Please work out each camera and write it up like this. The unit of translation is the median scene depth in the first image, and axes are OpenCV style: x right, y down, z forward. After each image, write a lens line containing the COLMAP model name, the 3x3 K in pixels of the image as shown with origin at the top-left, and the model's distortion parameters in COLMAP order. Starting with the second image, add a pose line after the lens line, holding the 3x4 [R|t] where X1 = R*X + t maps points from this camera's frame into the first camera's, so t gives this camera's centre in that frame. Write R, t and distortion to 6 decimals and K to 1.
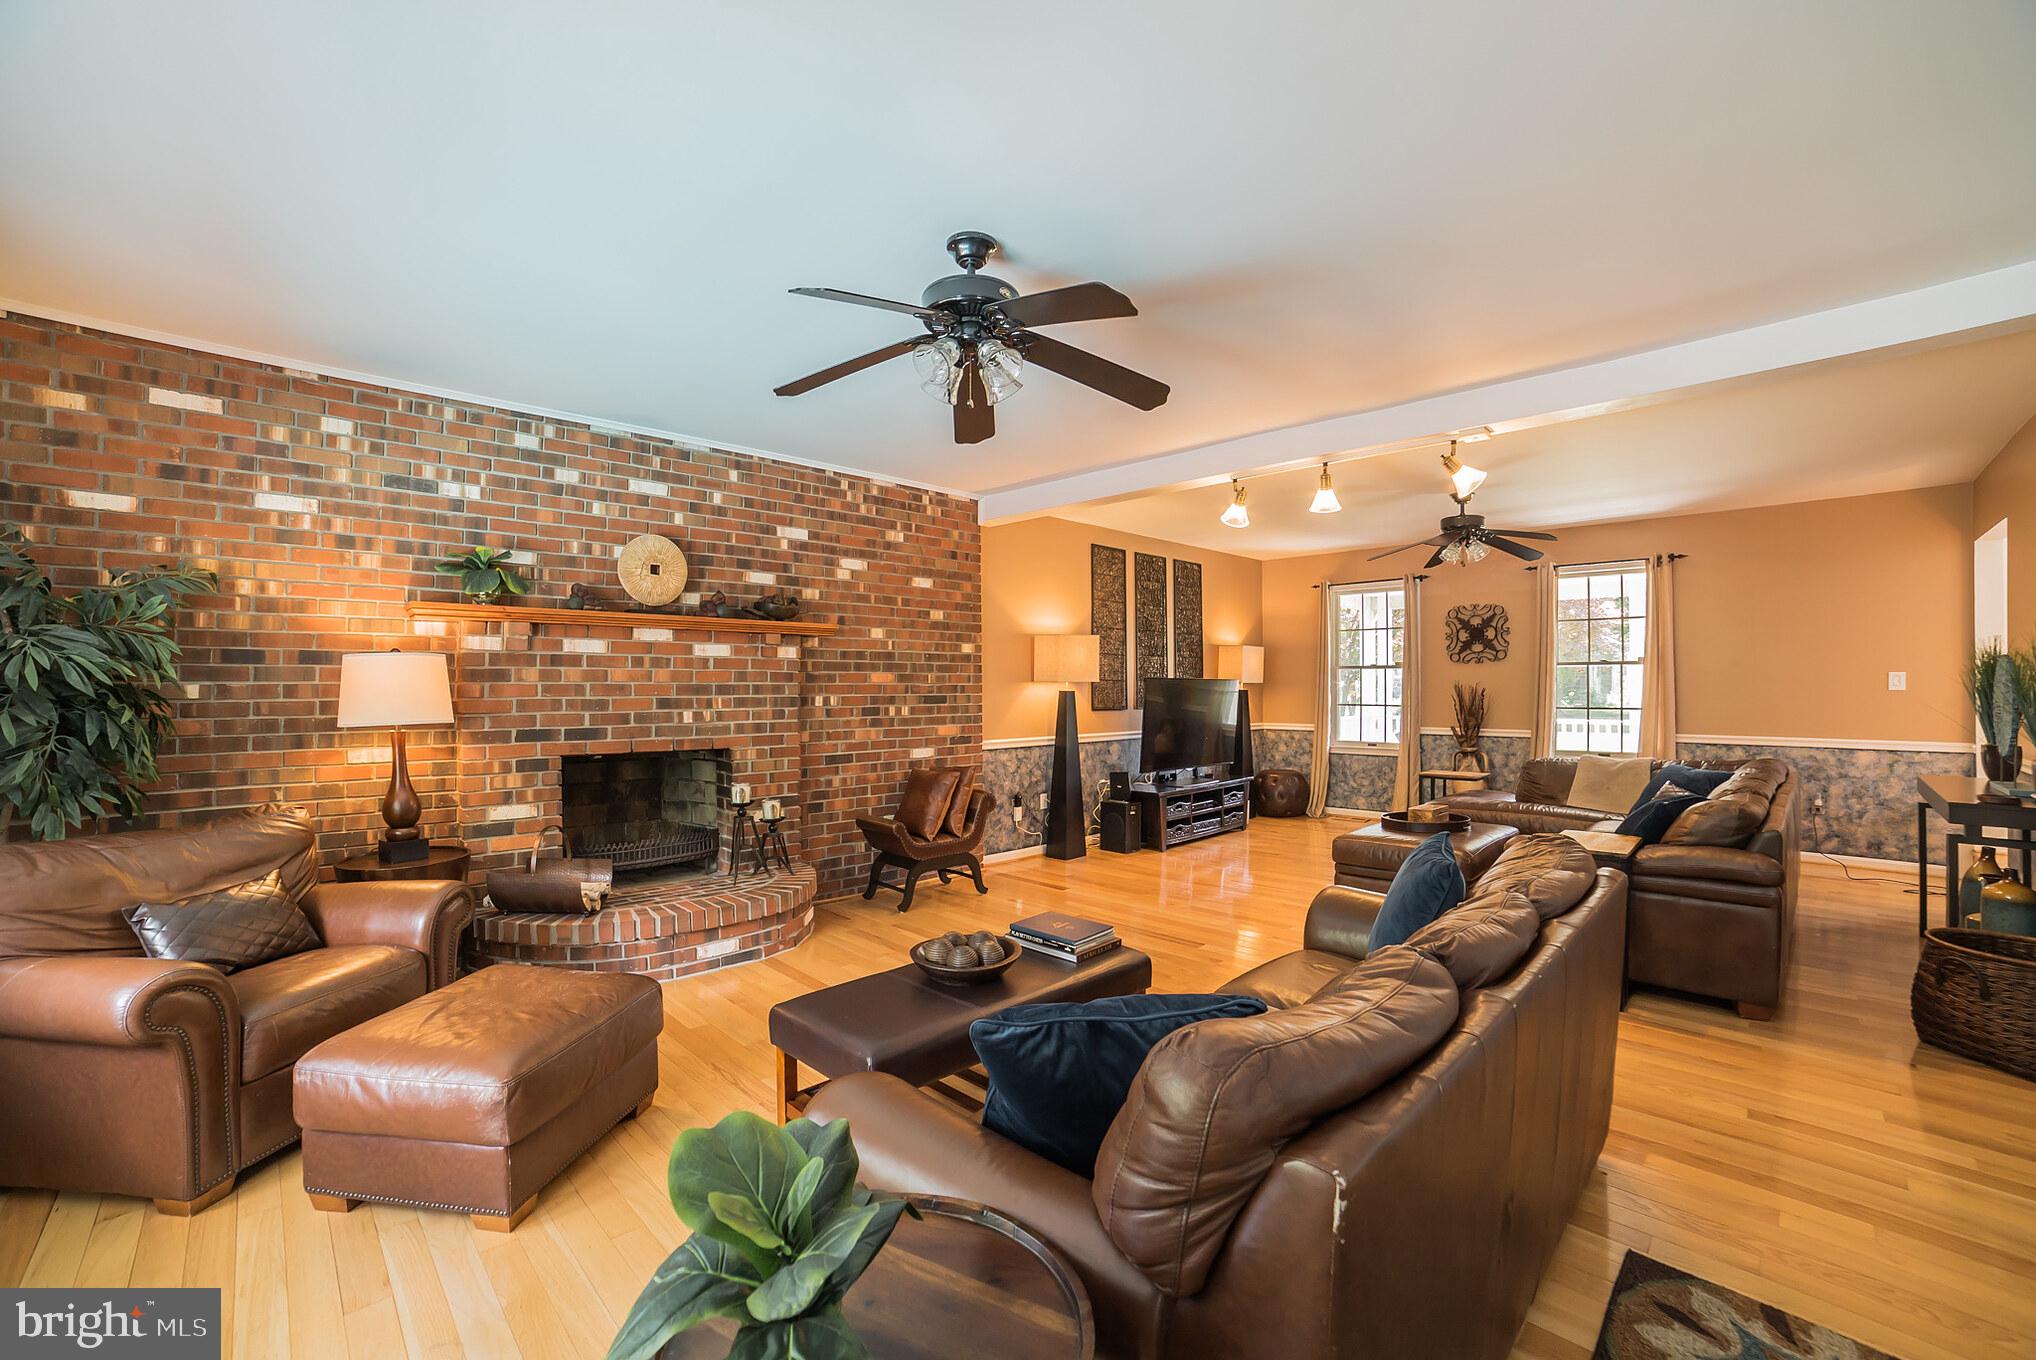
lens RADIAL K [[835.5, 0, 1010.6], [0, 835.5, 692.4], [0, 0, 1]] dist [-0.103829, 0.035368]
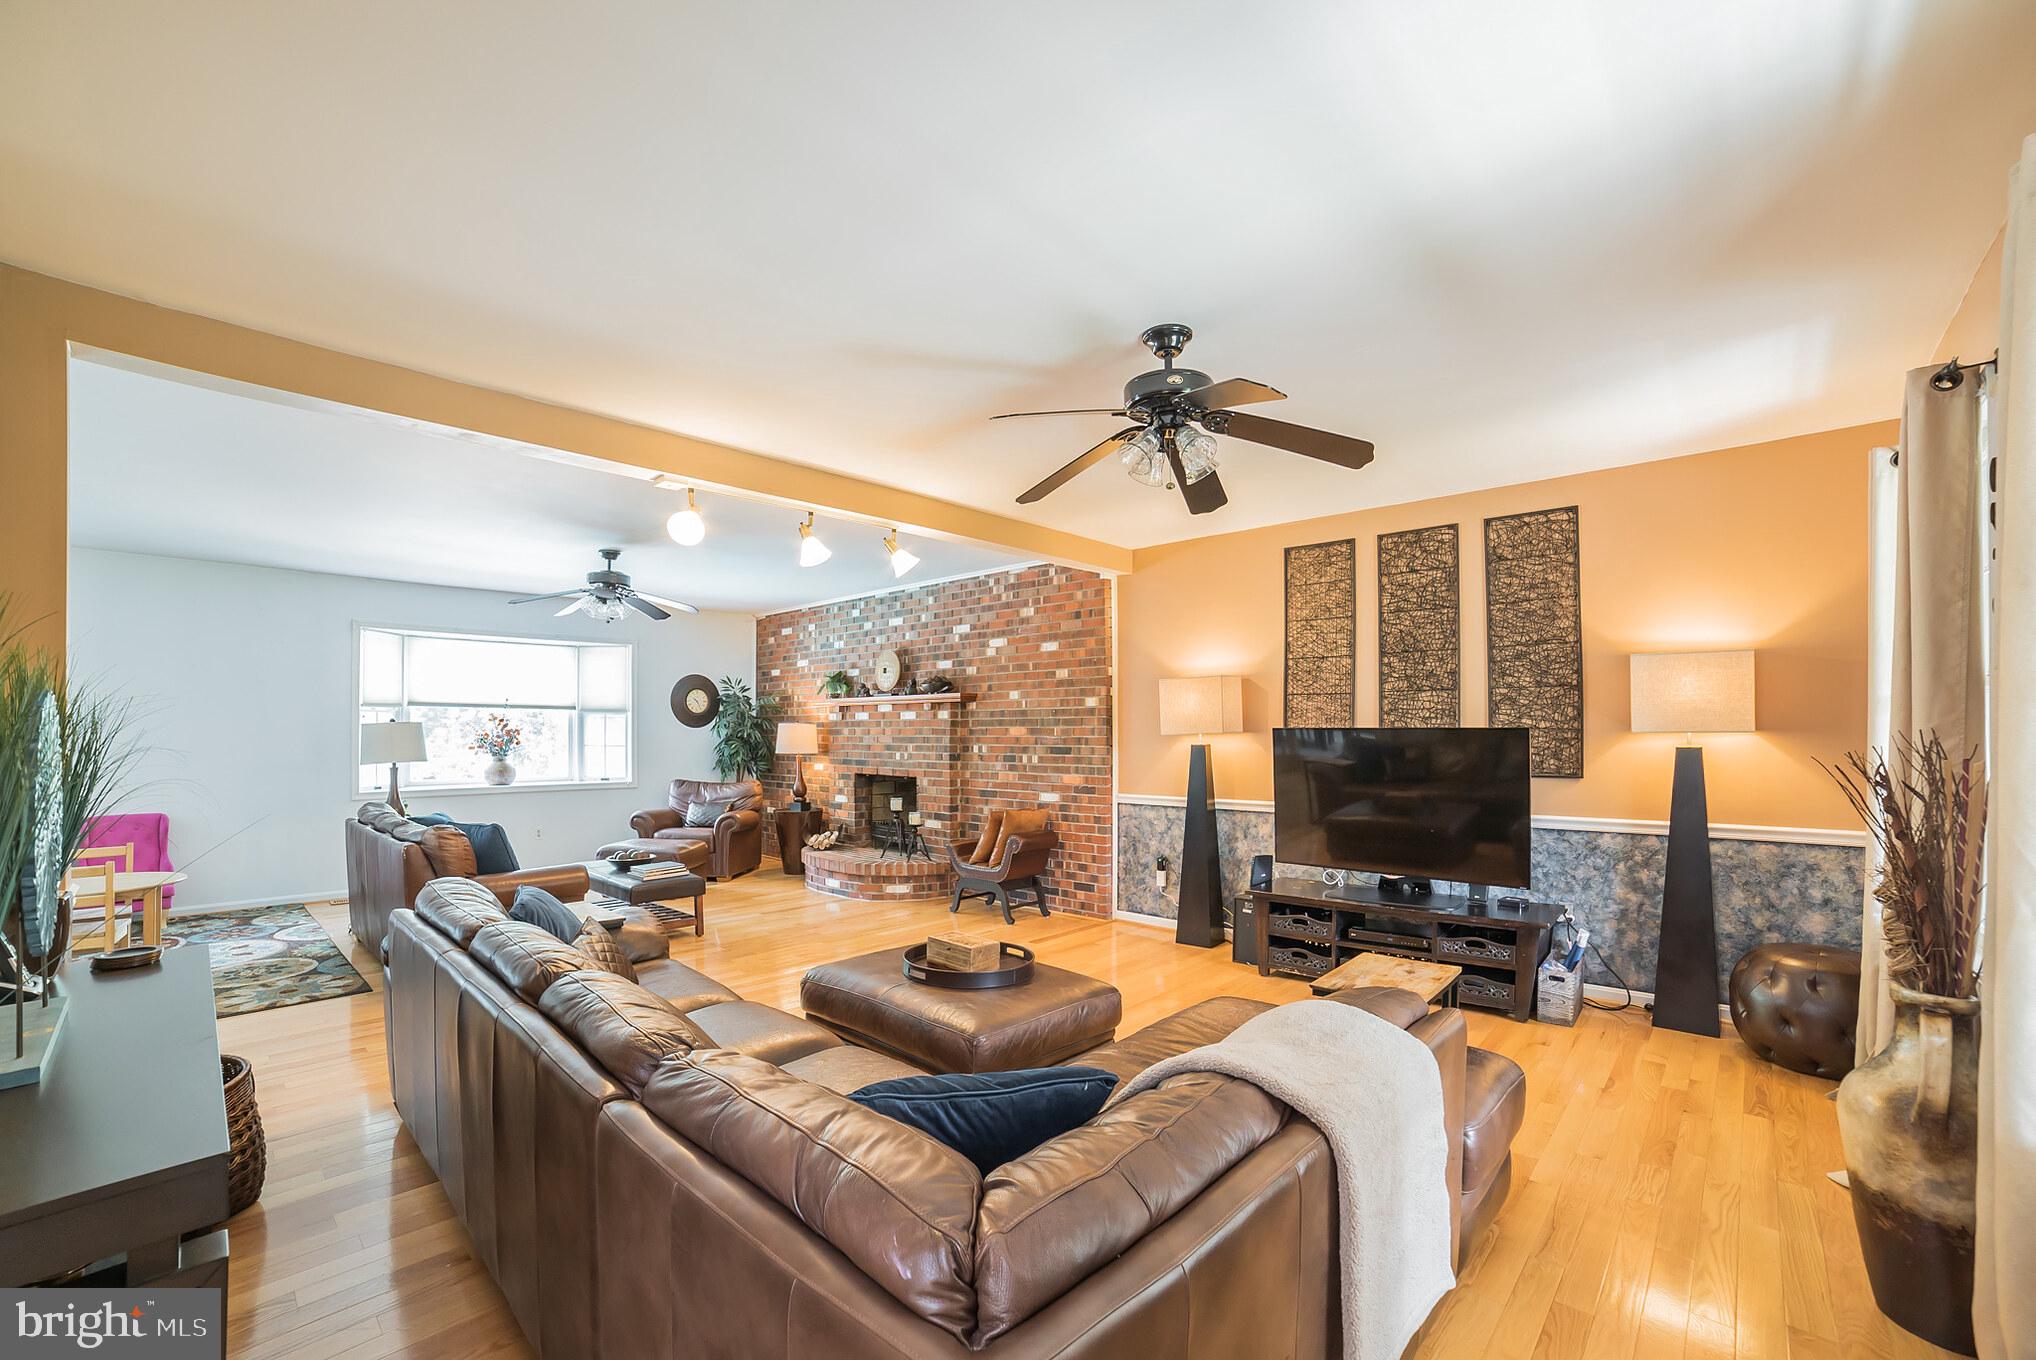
lens RADIAL K [[870.7, 0, 985.4], [0, 870.7, 726.5], [0, 0, 1]] dist [-0.097550, 0.042156]
pose [[0.017793, -0.002865, -0.999838, 1.108647], [-0.002112, 0.999994, -0.002903, -0.020447], [0.999839, 0.002163, 0.017787, 0.923759]]
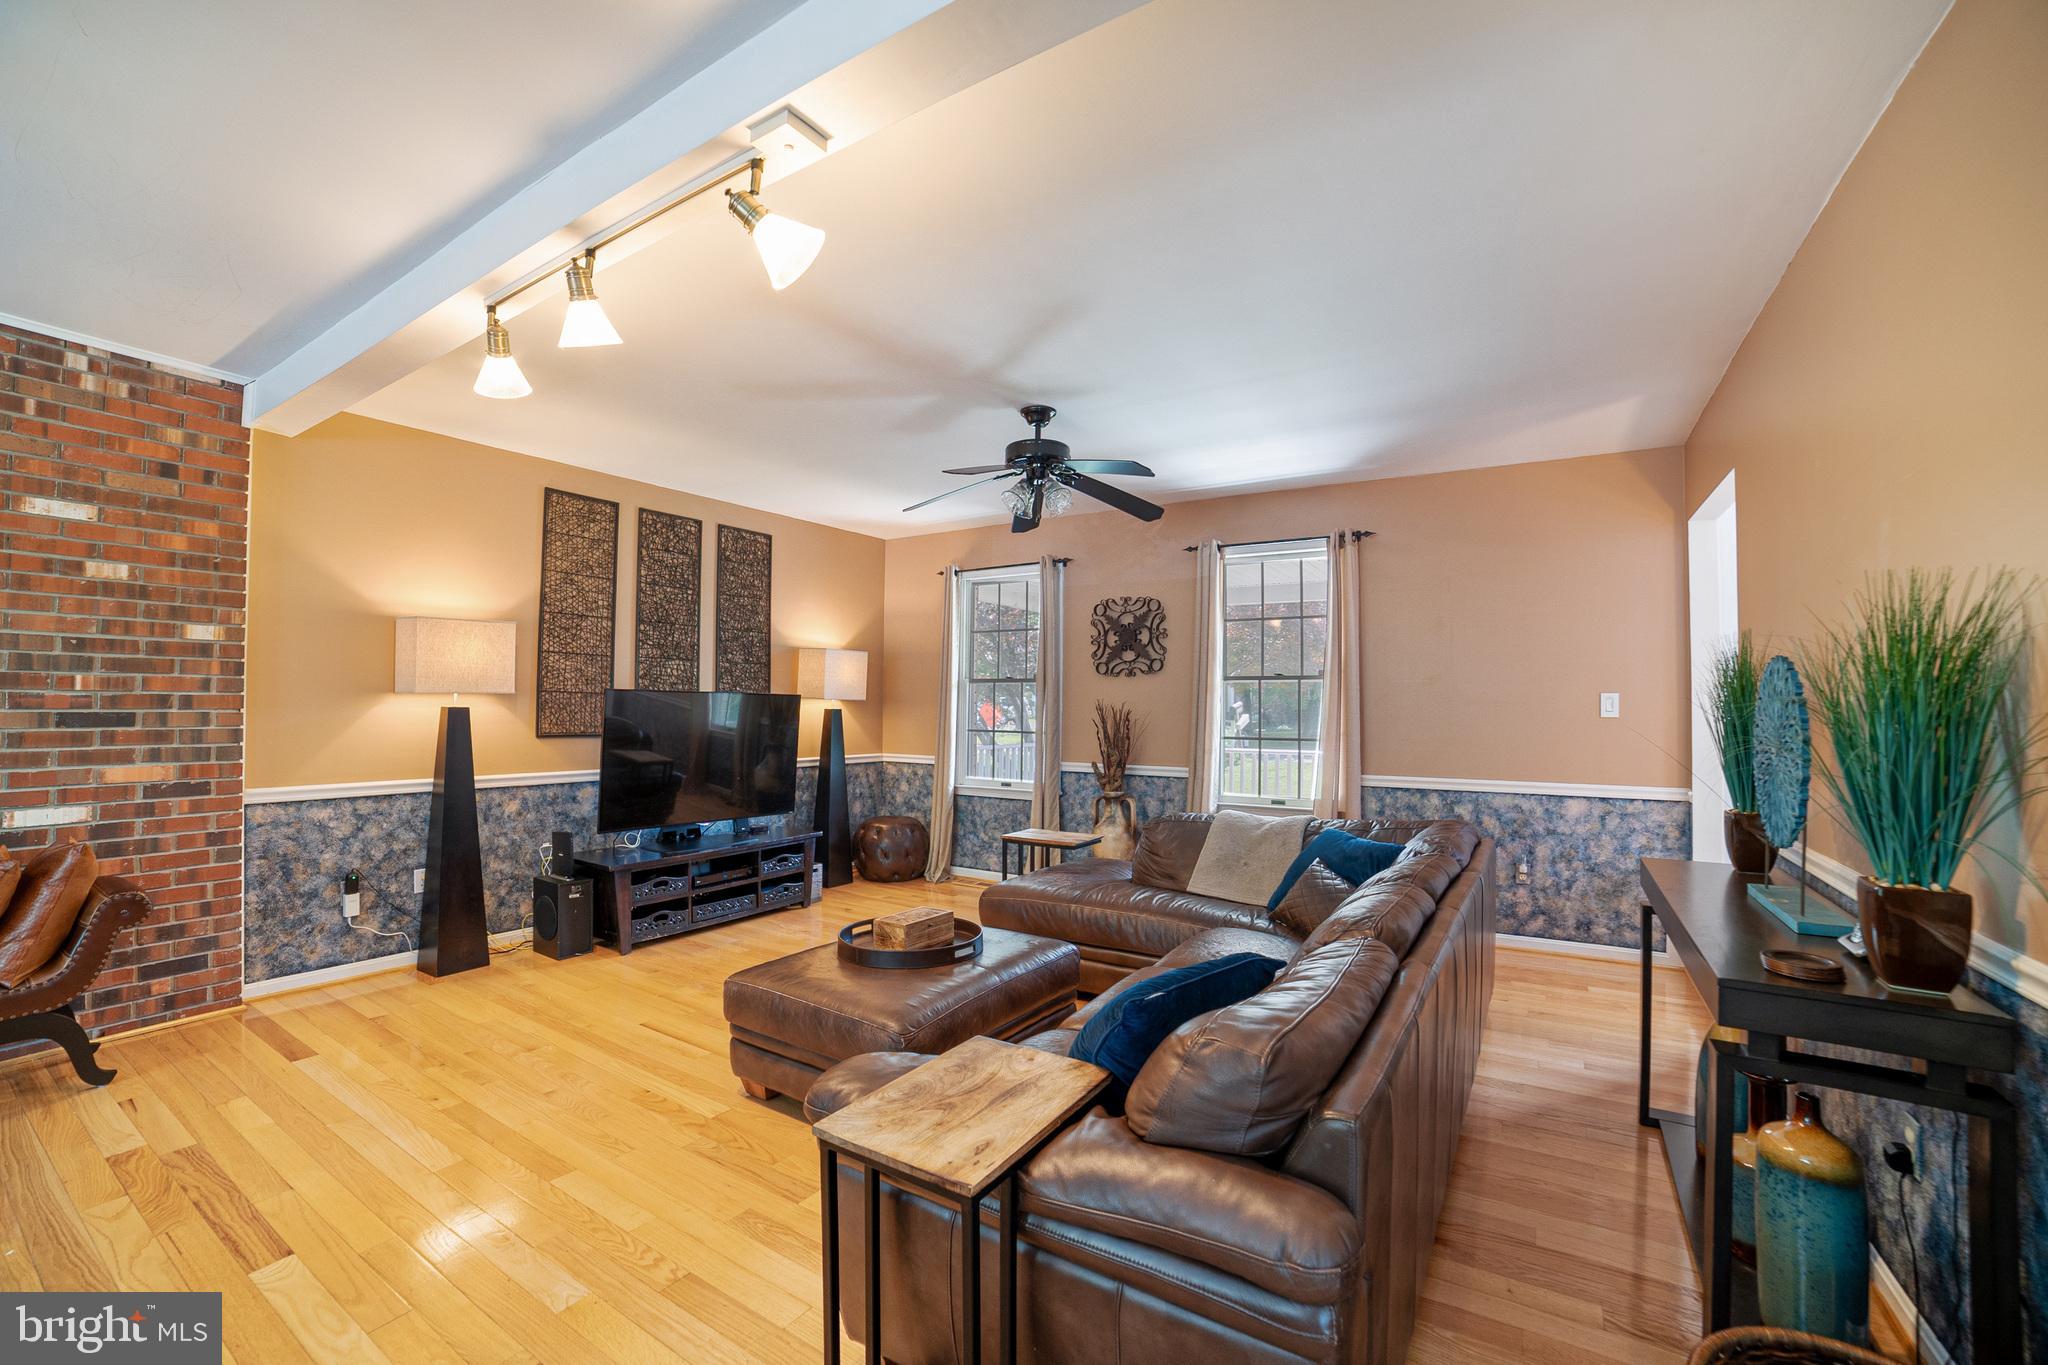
lens RADIAL K [[840.4, 0, 1016.6], [0, 840.4, 695.0], [0, 0, 1]] dist [-0.103829, 0.035368]
pose [[0.975443, 0.013499, 0.219839, 0.418810], [-0.009216, 0.999747, -0.020499, -0.003275], [-0.220060, 0.017970, 0.975321, 0.370366]]
